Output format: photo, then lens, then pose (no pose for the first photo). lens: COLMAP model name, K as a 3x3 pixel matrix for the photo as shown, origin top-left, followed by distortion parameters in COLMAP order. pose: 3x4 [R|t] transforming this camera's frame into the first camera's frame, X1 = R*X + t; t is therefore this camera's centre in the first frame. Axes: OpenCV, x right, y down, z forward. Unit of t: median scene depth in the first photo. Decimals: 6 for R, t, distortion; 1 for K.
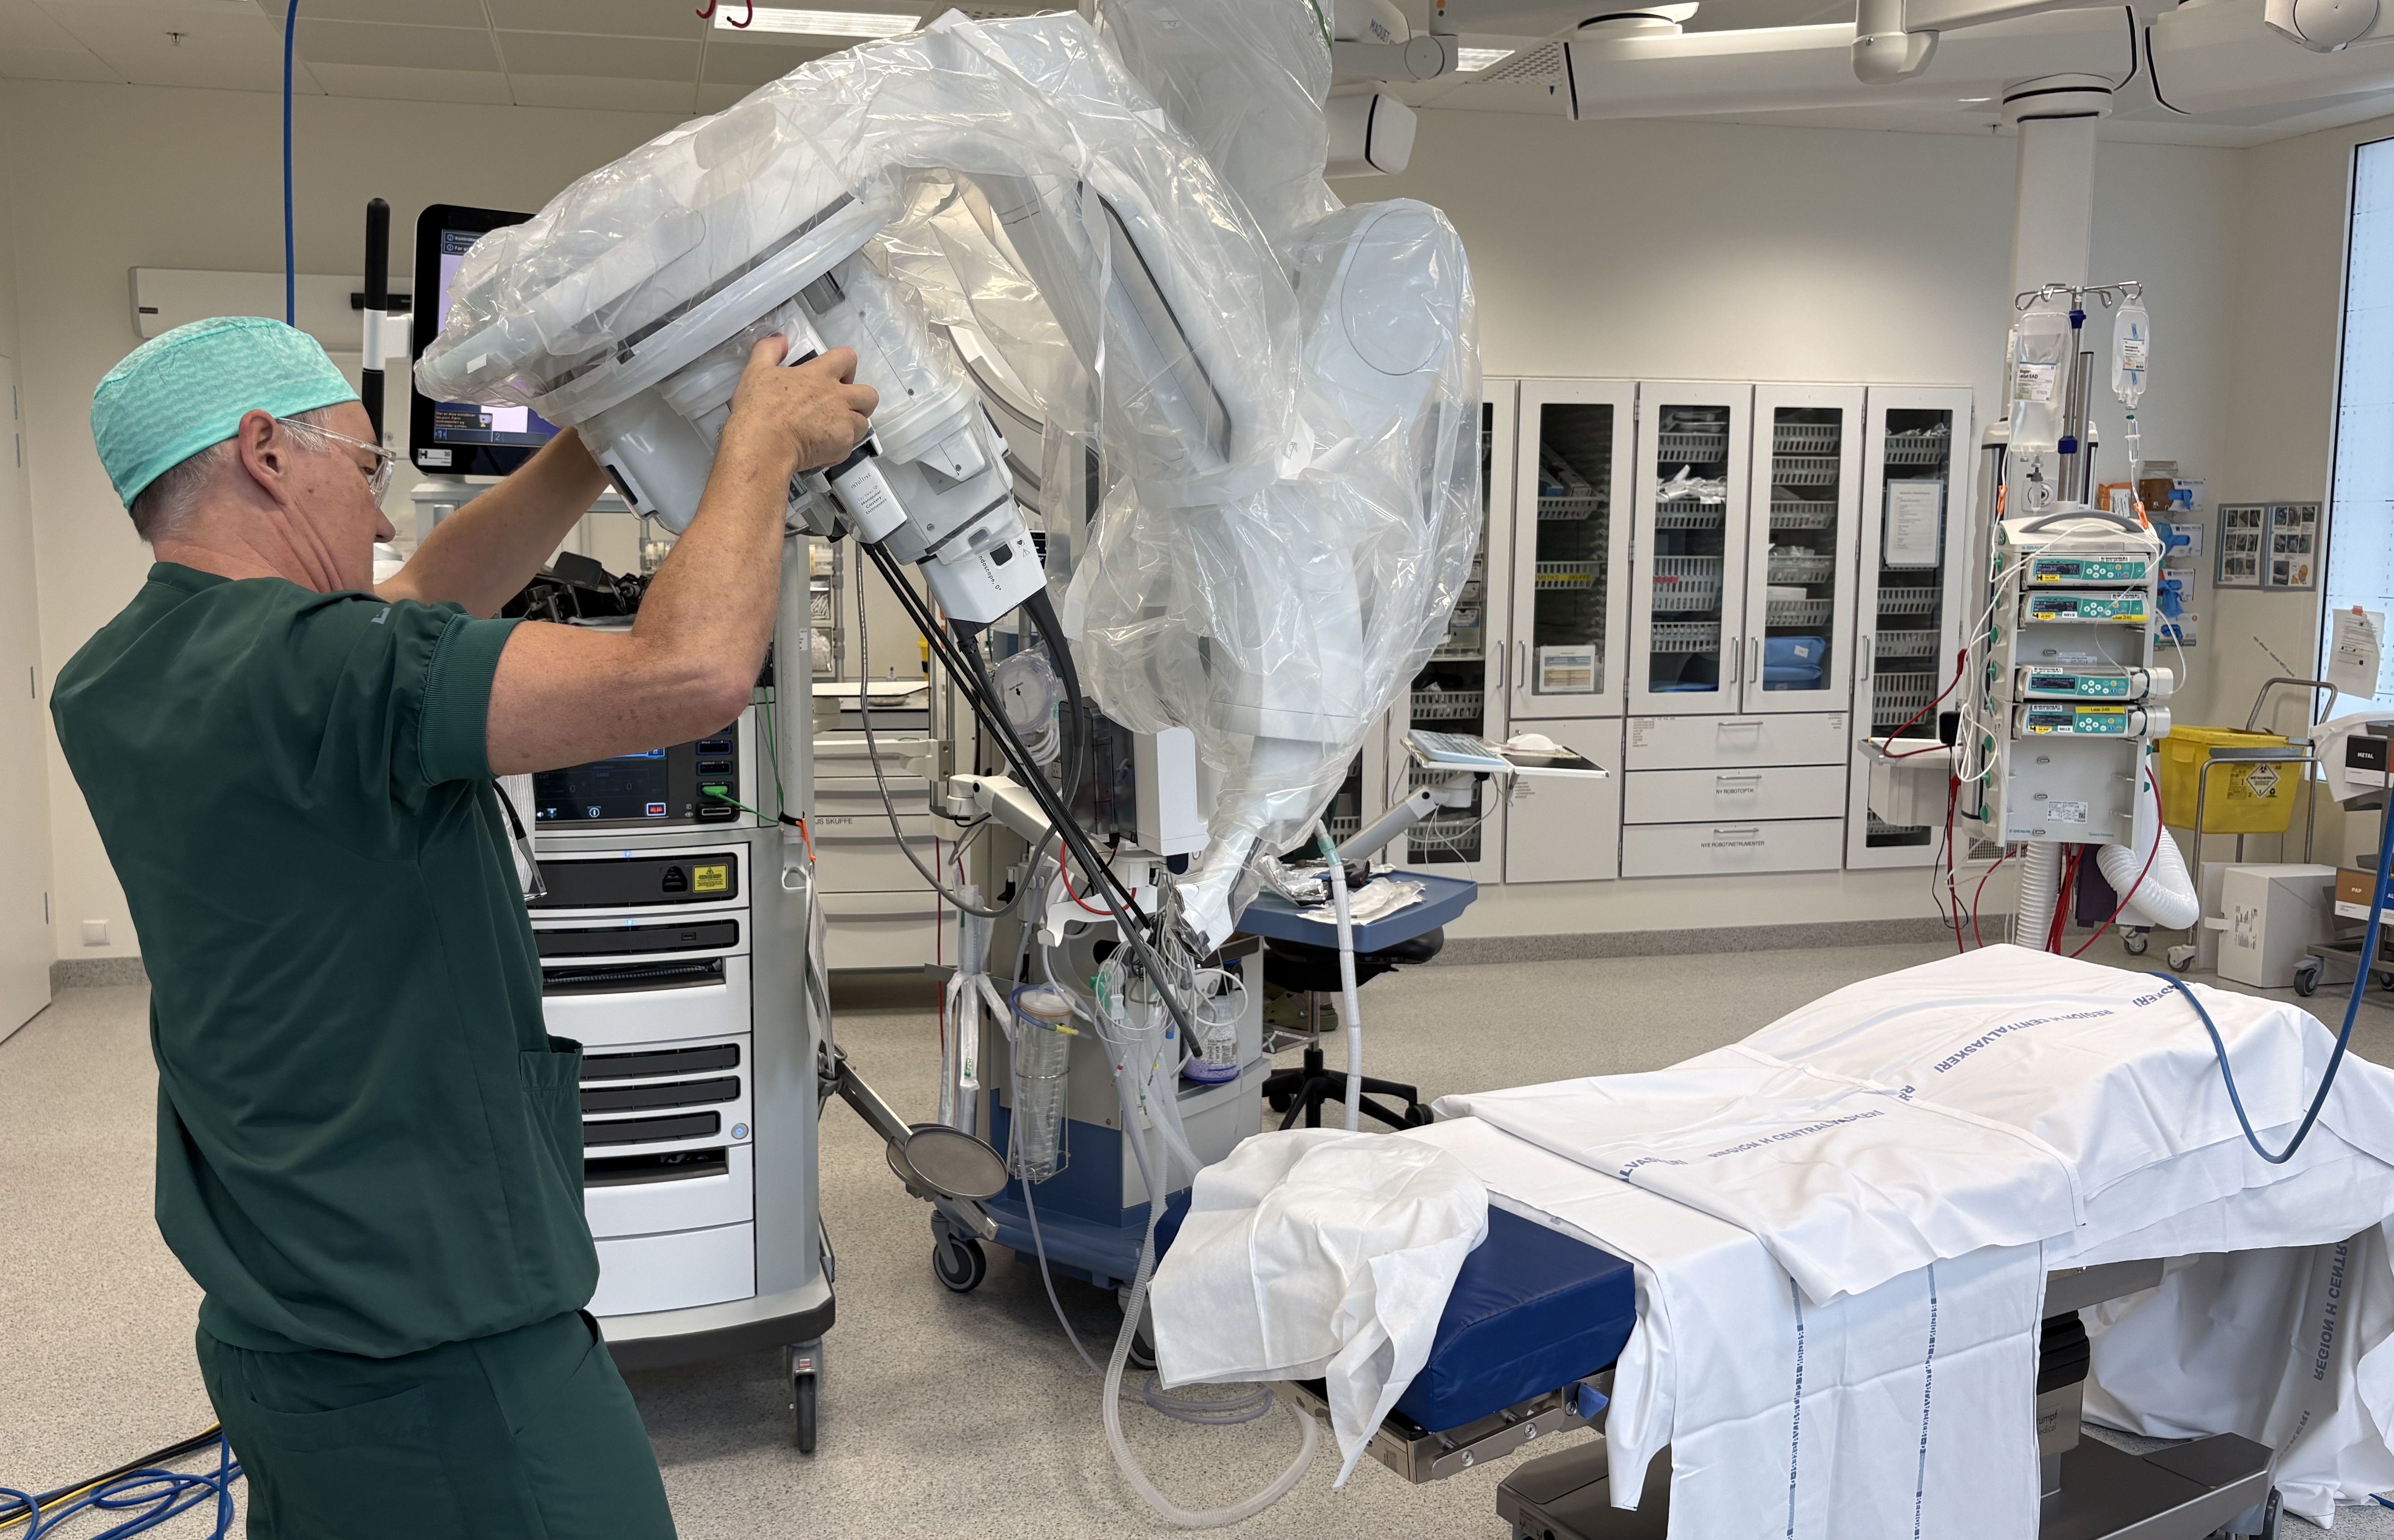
lens RADIAL K [[2033.6, 0, 1200.6], [0, 2033.6, 724.8], [0, 0, 1]] dist [0.036326, -0.009118]
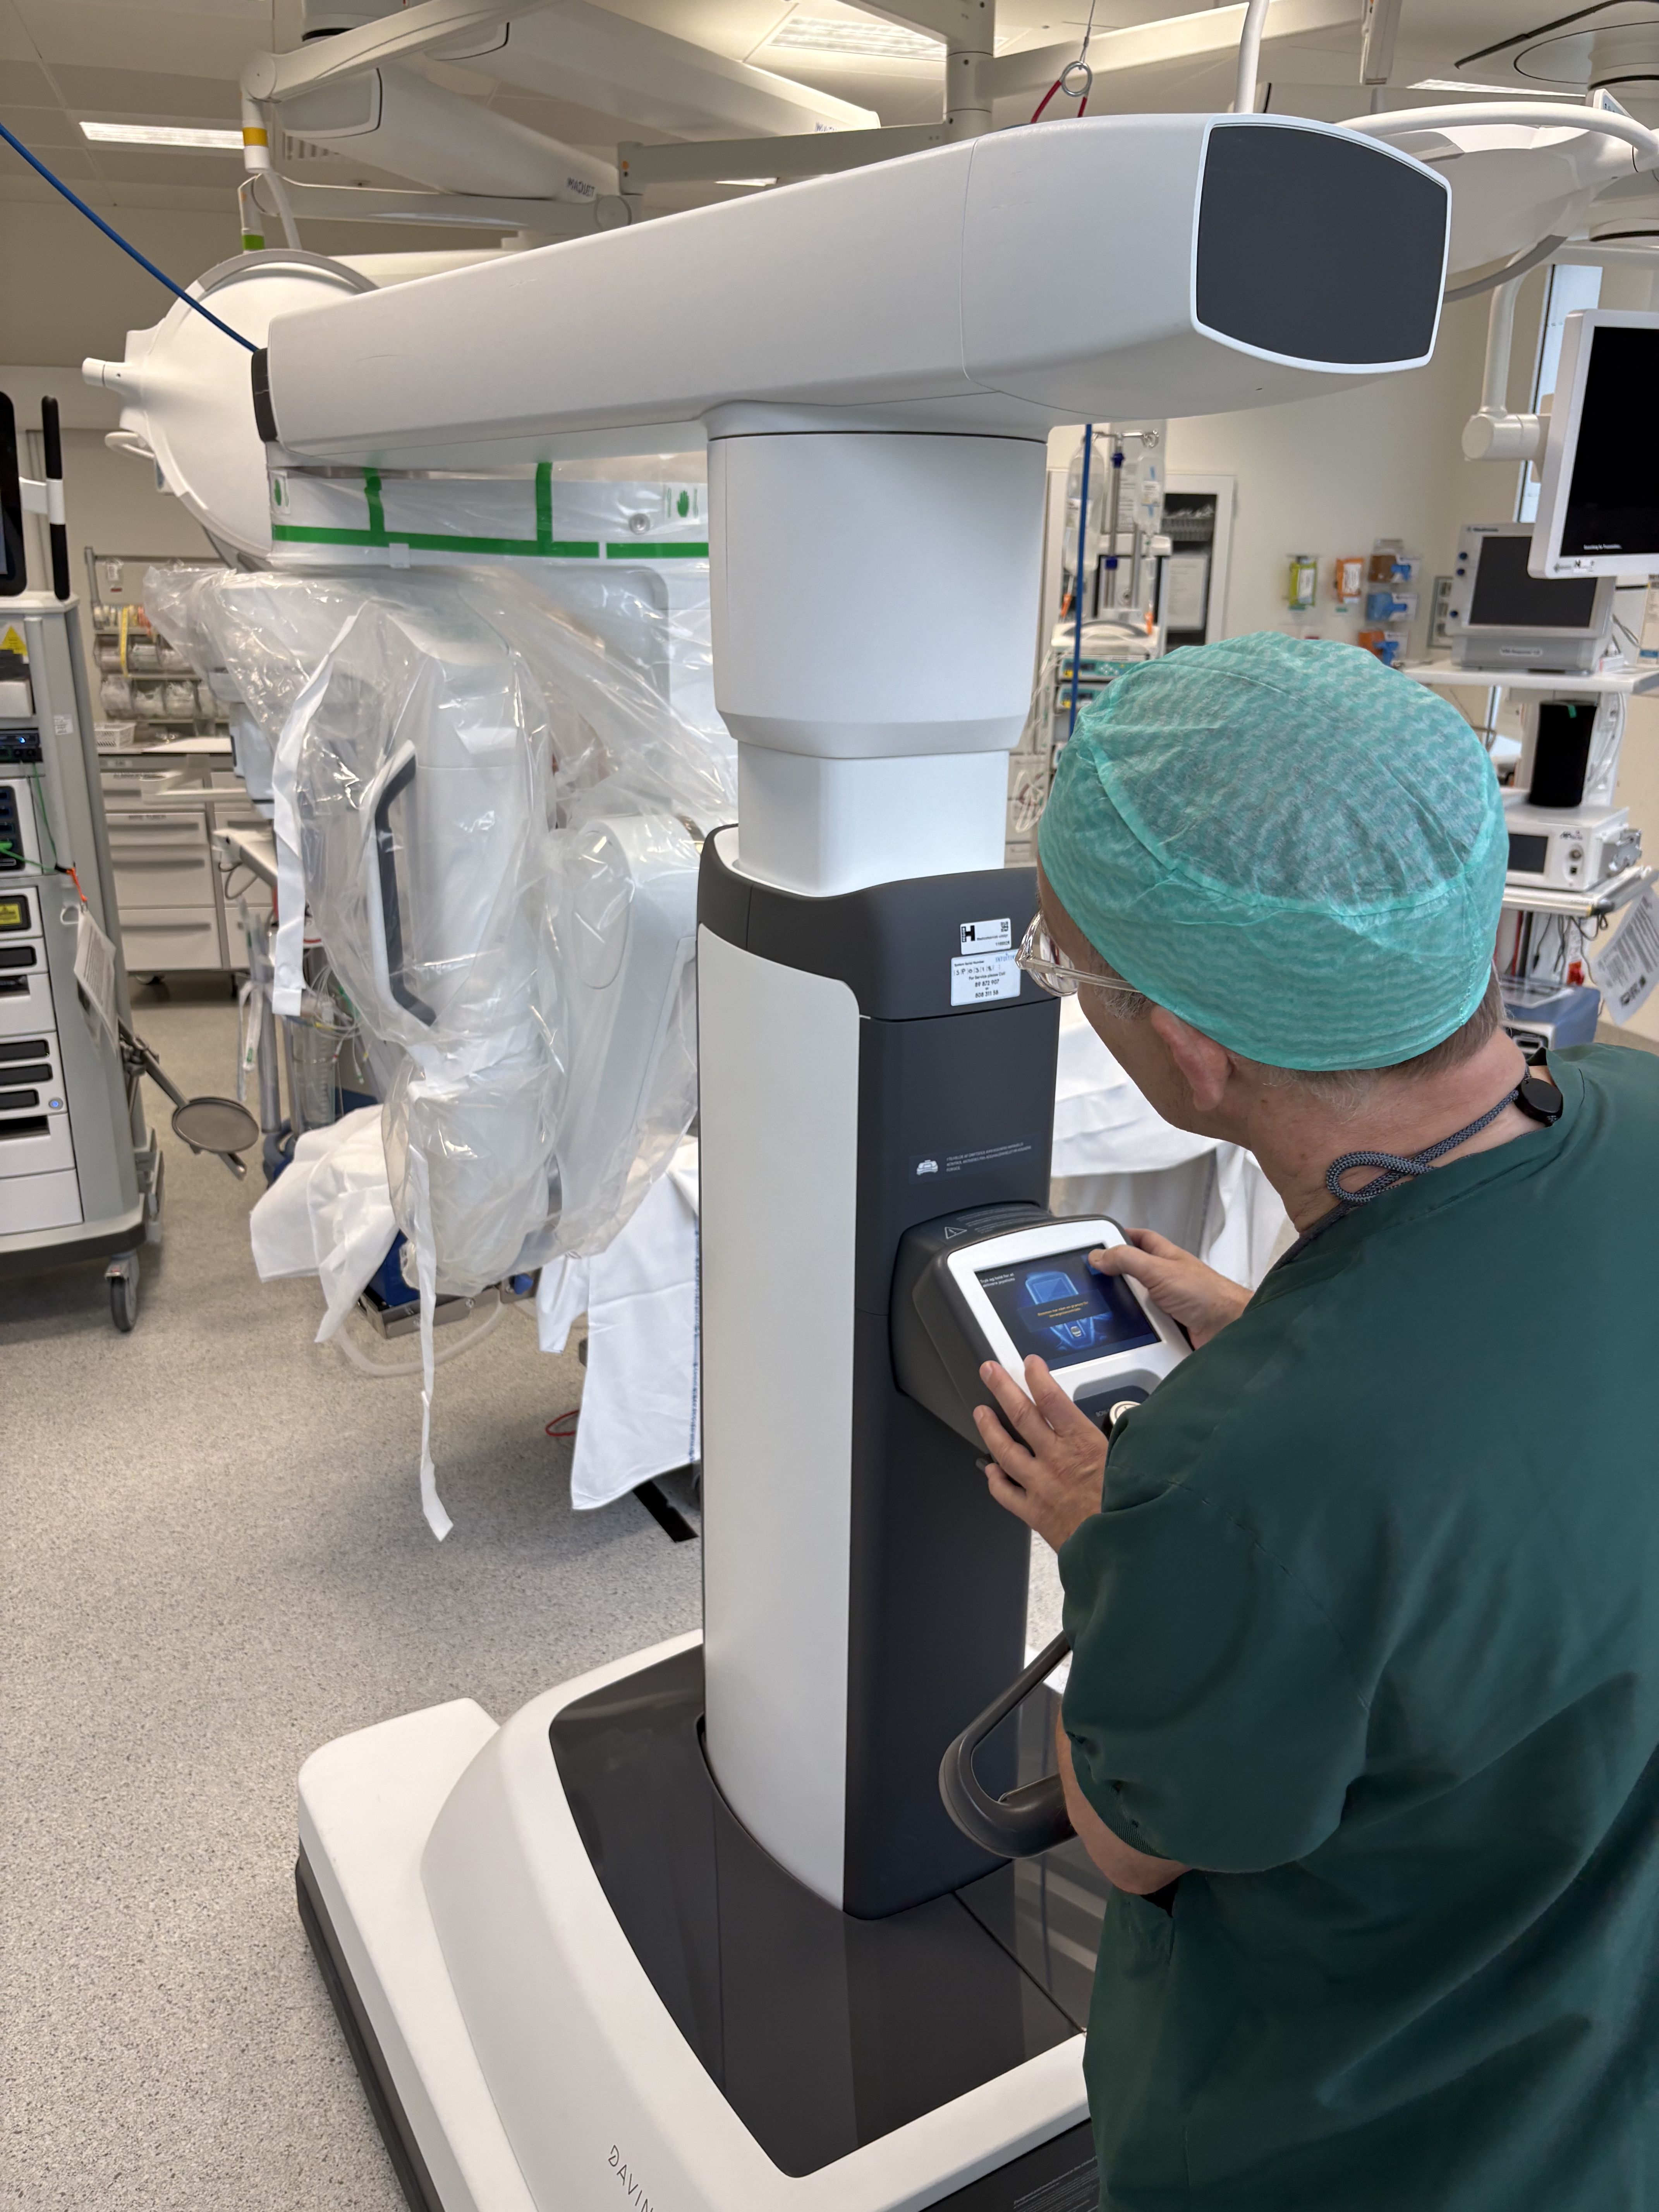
lens RADIAL K [[1705.5, 0, 822.3], [0, 1705.5, 1114.3], [0, 0, 1]] dist [0.022668, 0.014623]
pose [[0.998699, -0.010585, 0.049879, 0.219226], [-0.000258, 0.977153, 0.212538, -0.032115], [-0.050989, -0.212275, 0.975879, -0.118684]]
